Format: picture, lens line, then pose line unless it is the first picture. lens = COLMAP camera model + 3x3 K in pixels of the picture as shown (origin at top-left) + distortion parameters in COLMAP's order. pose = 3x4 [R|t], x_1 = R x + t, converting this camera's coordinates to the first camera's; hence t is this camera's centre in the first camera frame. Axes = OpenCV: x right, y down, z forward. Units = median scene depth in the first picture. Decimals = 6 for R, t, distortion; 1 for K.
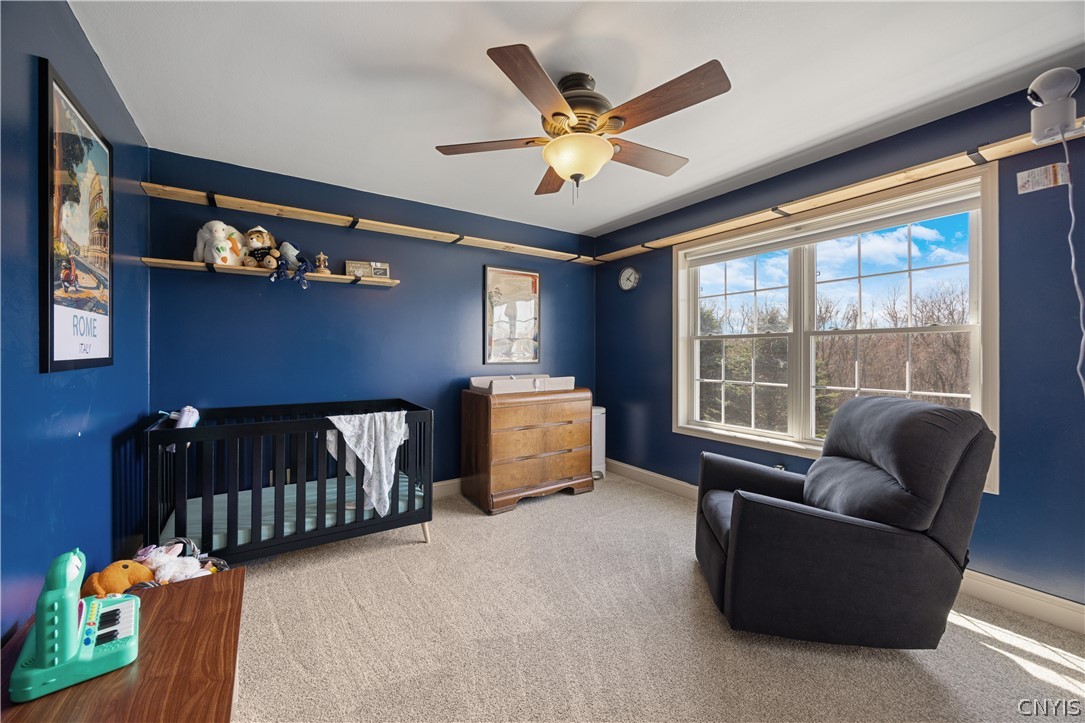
lens RADIAL K [[426.5, 0, 545.9], [0, 426.5, 340.1], [0, 0, 1]] dist [-0.000708, -0.000033]
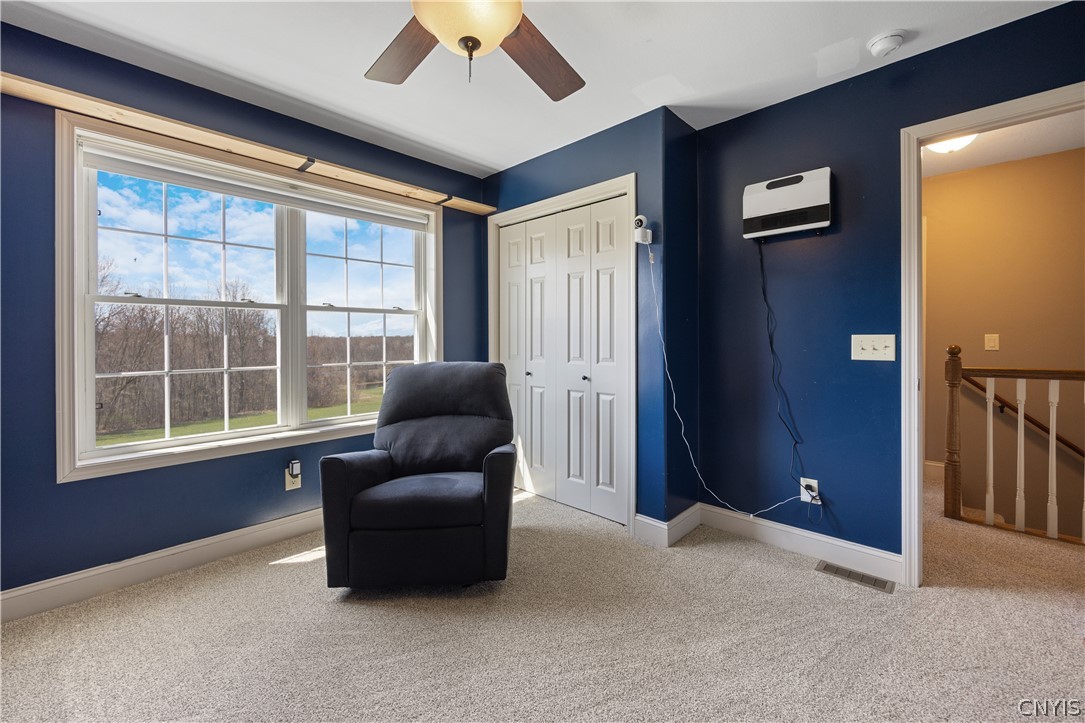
lens RADIAL K [[426.5, 0, 545.9], [0, 426.5, 340.1], [0, 0, 1]] dist [-0.000708, -0.000033]
pose [[-0.221206, -0.005520, 0.975212, -0.410047], [-0.031460, 0.999504, -0.001479, 0.040187], [-0.974720, -0.031007, -0.221269, 0.734934]]
